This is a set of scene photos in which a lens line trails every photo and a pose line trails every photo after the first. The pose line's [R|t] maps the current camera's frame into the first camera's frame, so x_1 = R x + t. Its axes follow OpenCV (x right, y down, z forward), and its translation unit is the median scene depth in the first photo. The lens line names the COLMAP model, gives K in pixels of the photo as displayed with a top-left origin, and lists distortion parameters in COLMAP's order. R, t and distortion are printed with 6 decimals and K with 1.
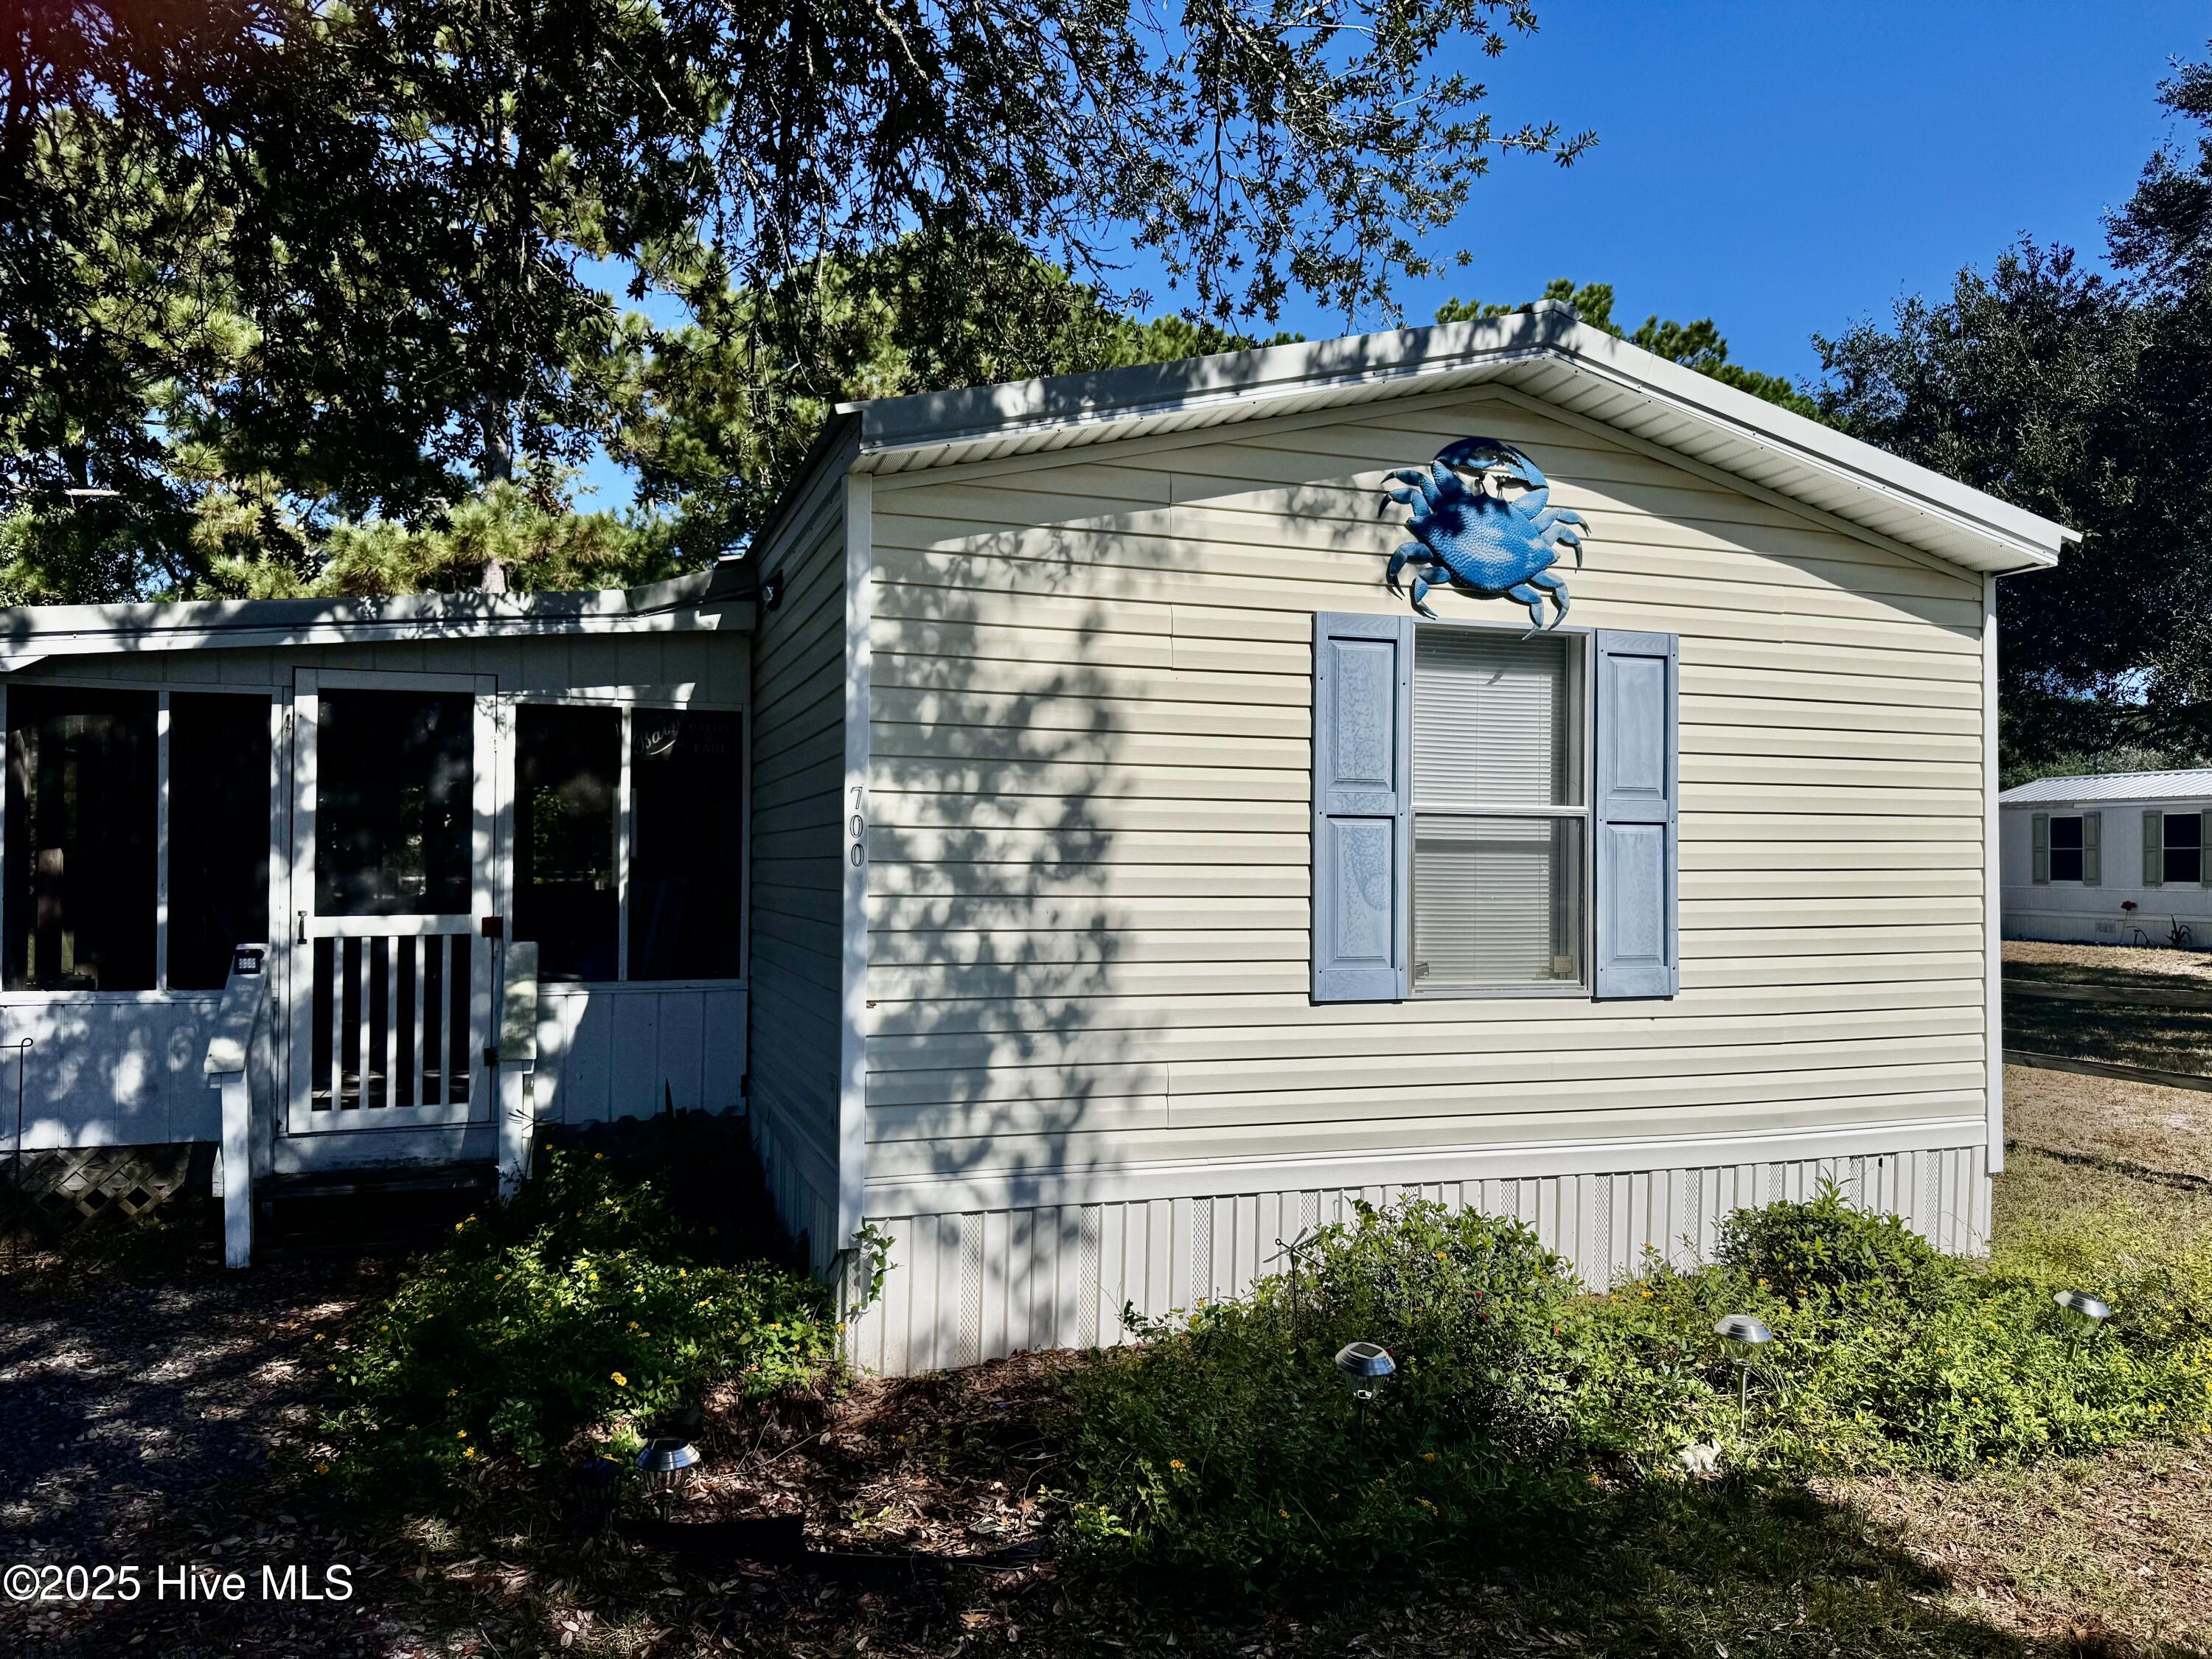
lens RADIAL K [[1477.0, 0, 1118.8], [0, 1477.0, 834.8], [0, 0, 1]] dist [0.004214, 0.000961]
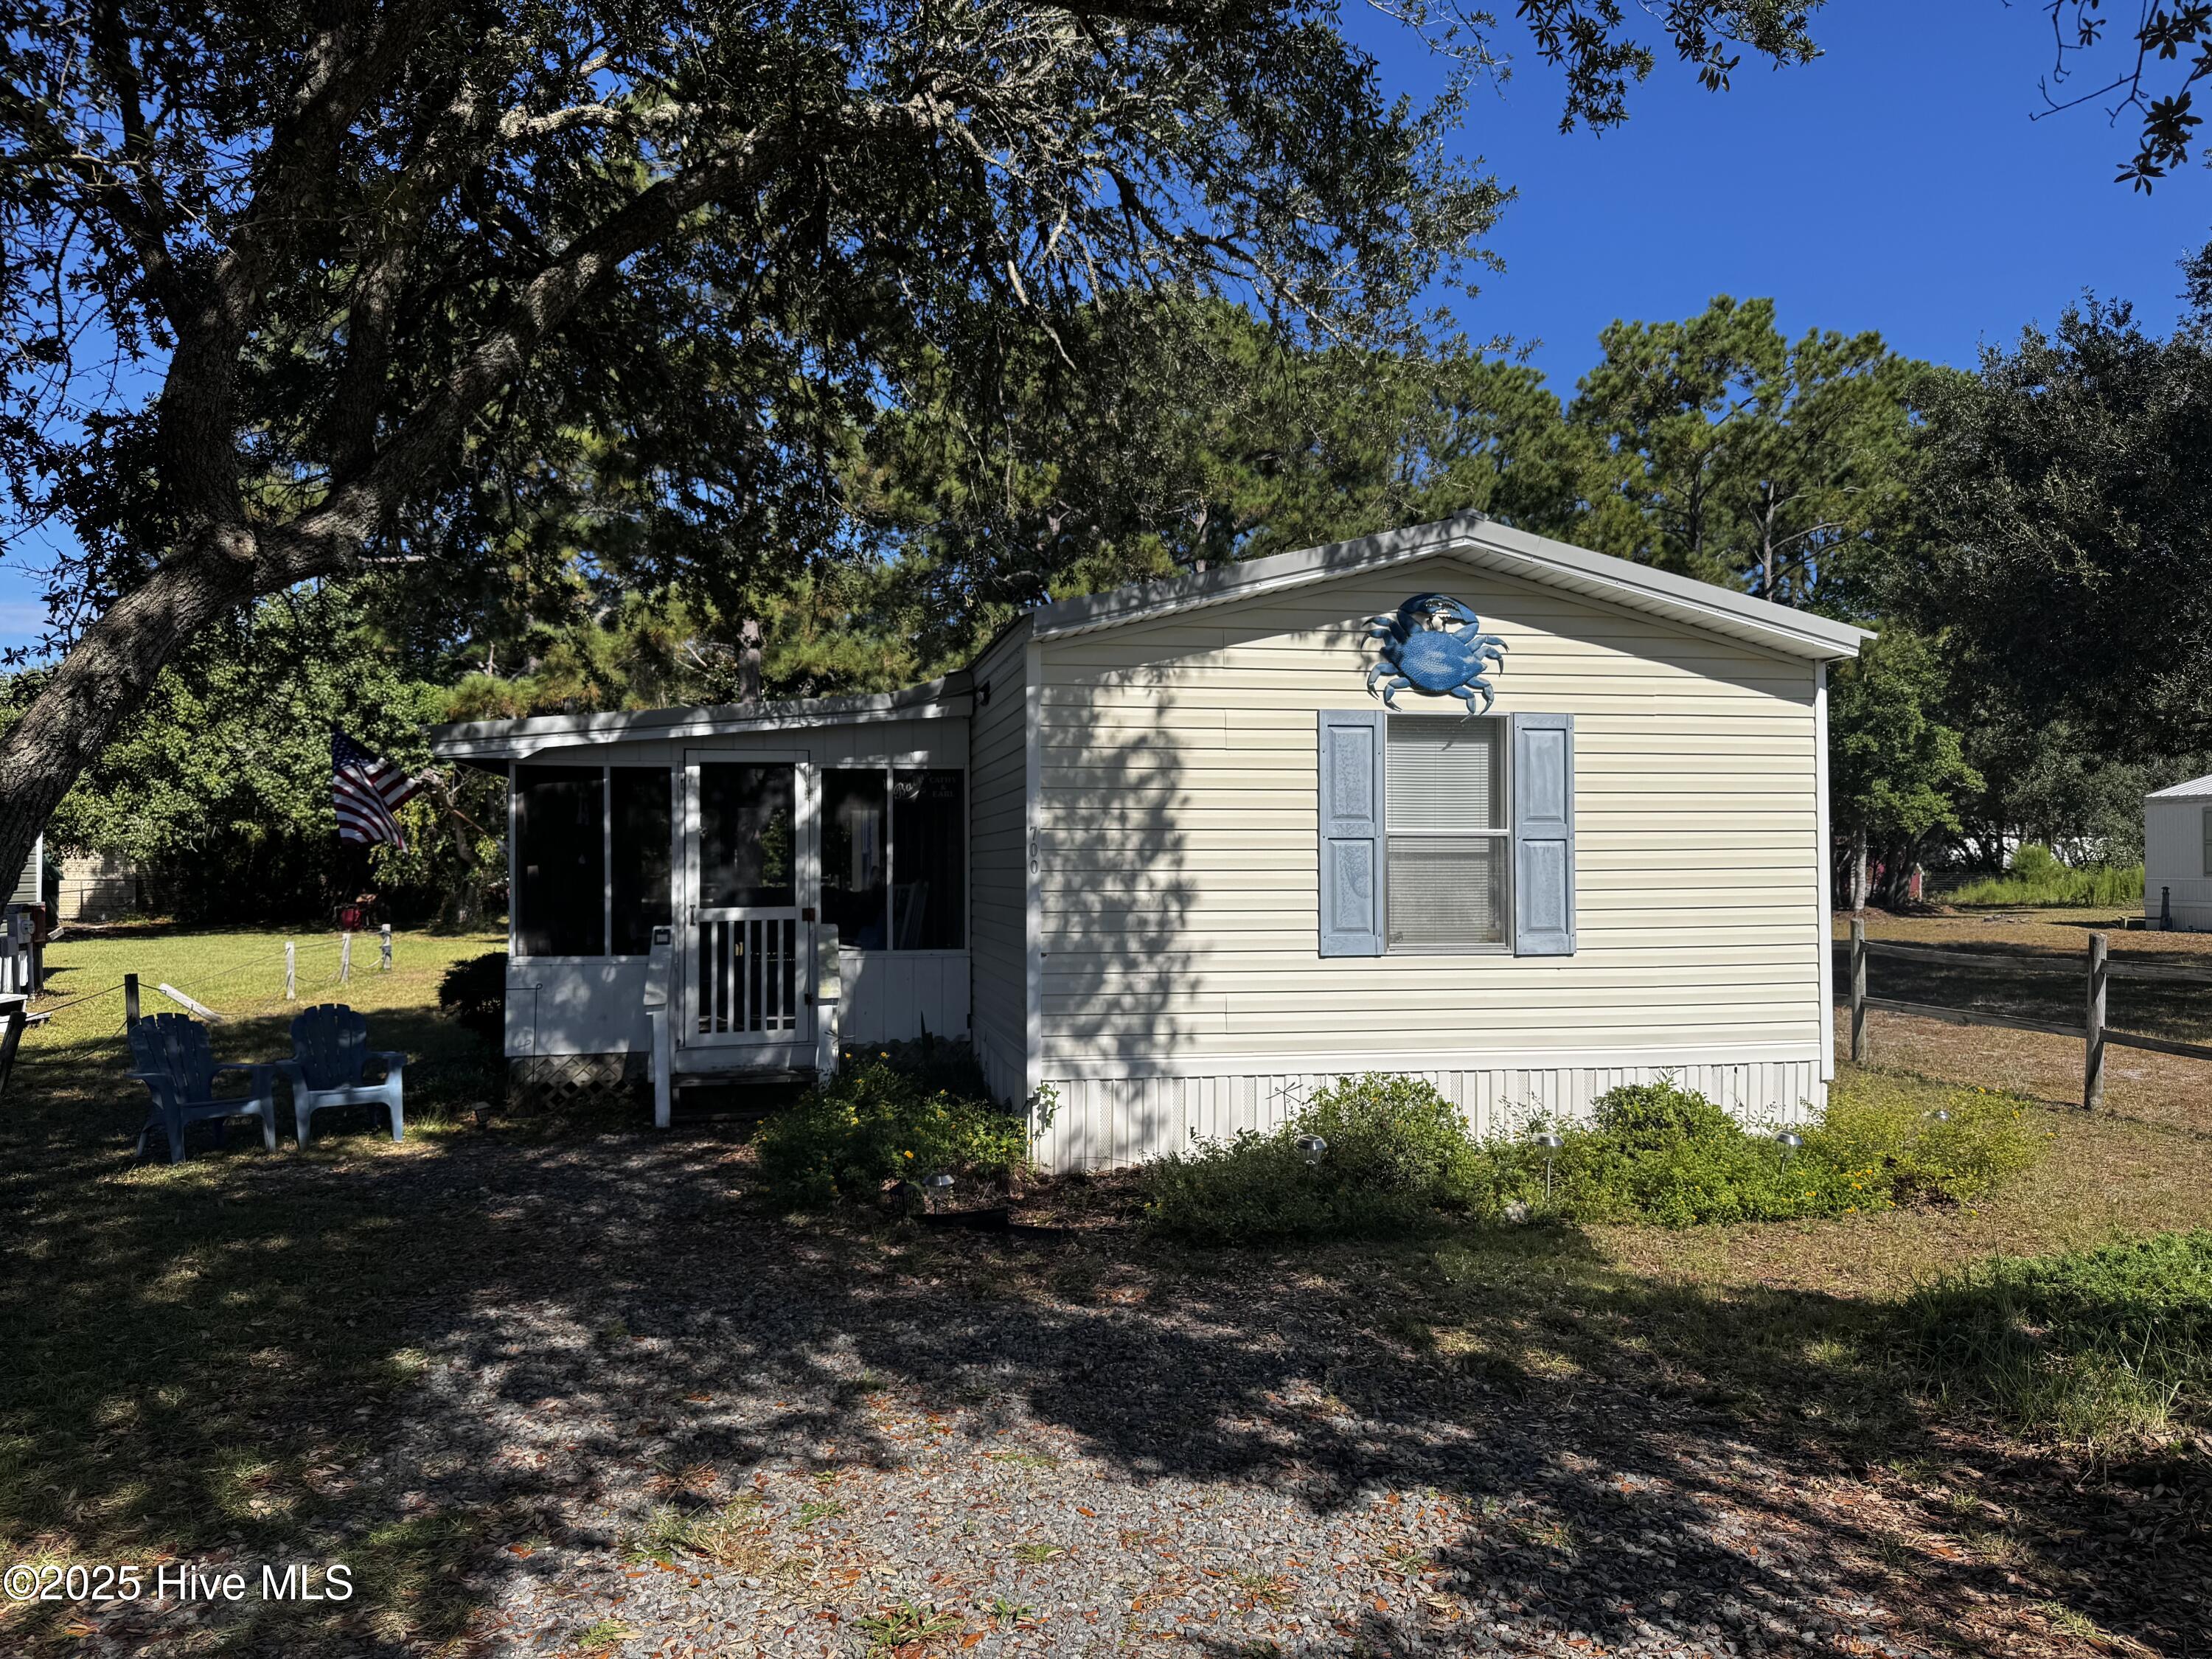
lens RADIAL K [[1477.0, 0, 1102.8], [0, 1477.0, 829.1], [0, 0, 1]] dist [0.004214, 0.000961]
pose [[0.989618, -0.013888, -0.143047, 0.121233], [0.012551, 0.999869, -0.010246, -0.009234], [0.143170, 0.008345, 0.989663, -0.567590]]
